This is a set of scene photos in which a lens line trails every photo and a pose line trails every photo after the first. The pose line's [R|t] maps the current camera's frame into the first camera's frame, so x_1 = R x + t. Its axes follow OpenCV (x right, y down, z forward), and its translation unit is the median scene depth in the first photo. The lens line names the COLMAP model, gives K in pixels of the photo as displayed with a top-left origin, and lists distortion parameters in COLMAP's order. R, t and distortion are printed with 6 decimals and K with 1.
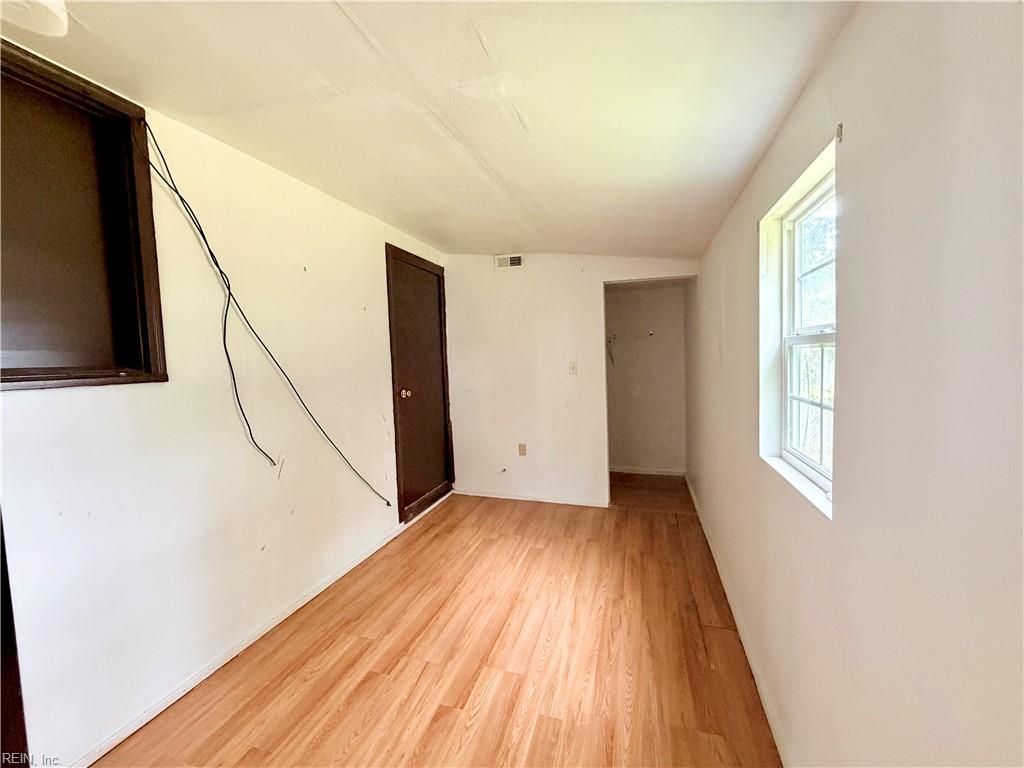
lens RADIAL K [[409.1, 0, 512.5], [0, 409.1, 382.9], [0, 0, 1]] dist [0.002491, 0.000184]
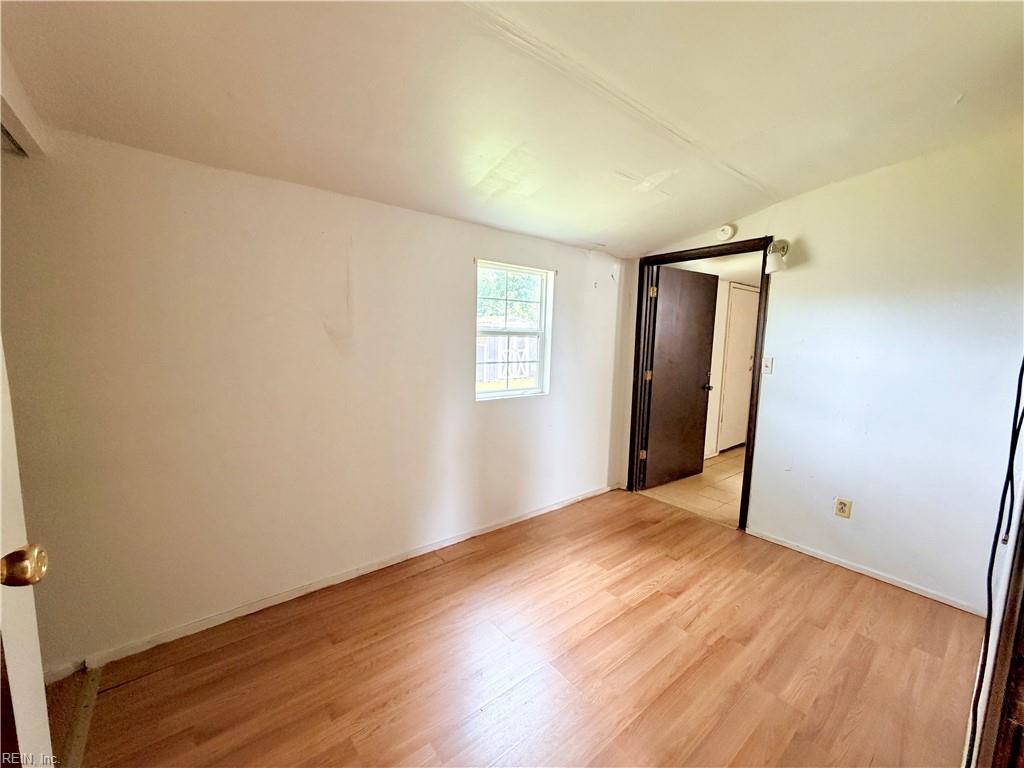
lens RADIAL K [[409.1, 0, 512.5], [0, 409.1, 382.9], [0, 0, 1]] dist [0.002491, 0.000184]
pose [[-0.826640, -0.050817, 0.560432, -0.413638], [0.043127, 0.987264, 0.153132, -0.128887], [-0.561076, 0.150755, -0.813921, 2.083673]]
